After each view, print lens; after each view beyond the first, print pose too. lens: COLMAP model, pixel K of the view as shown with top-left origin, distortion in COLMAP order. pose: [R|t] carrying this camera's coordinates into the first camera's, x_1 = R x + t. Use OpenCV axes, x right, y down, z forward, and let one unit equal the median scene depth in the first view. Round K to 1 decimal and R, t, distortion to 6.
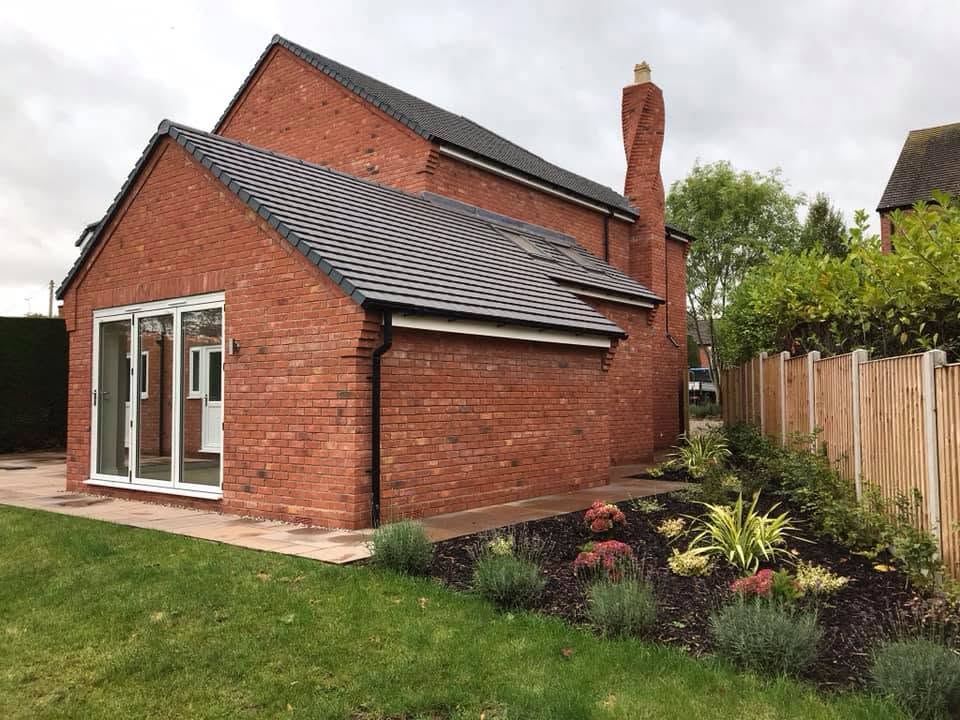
lens RADIAL K [[817.9, 0, 480.0], [0, 817.9, 360.0], [0, 0, 1]] dist [0.033651, -0.000967]
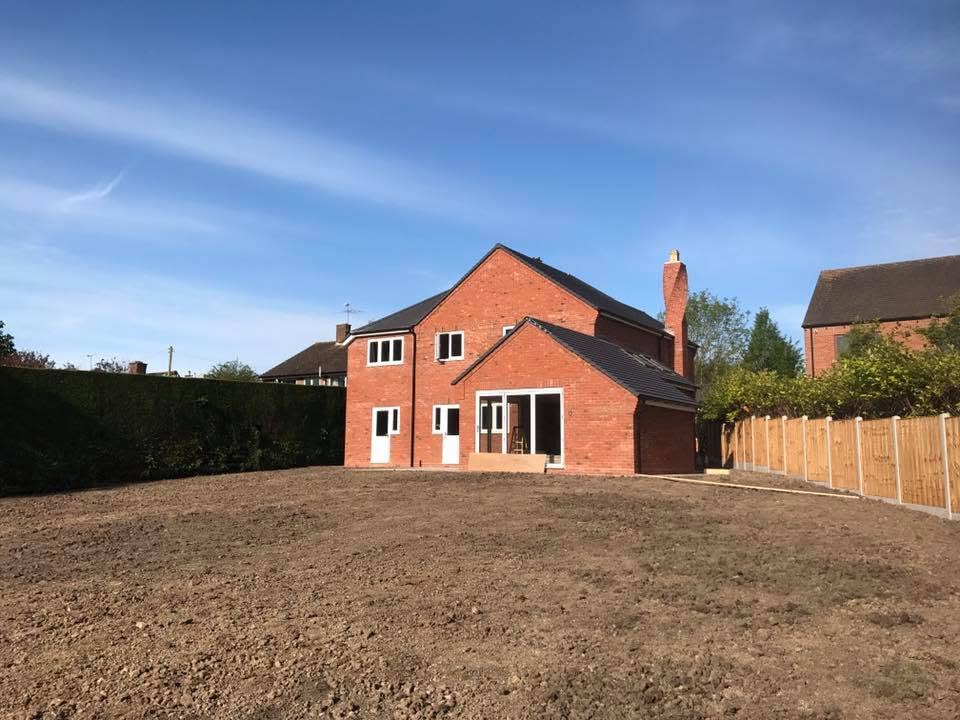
lens RADIAL K [[787.7, 0, 480.0], [0, 787.7, 360.0], [0, 0, 1]] dist [0.074855, -0.128005]
pose [[0.997101, 0.026890, 0.071186, -0.420567], [-0.021725, 0.997142, -0.072362, 0.008611], [-0.072928, 0.070606, 0.994835, -0.812637]]
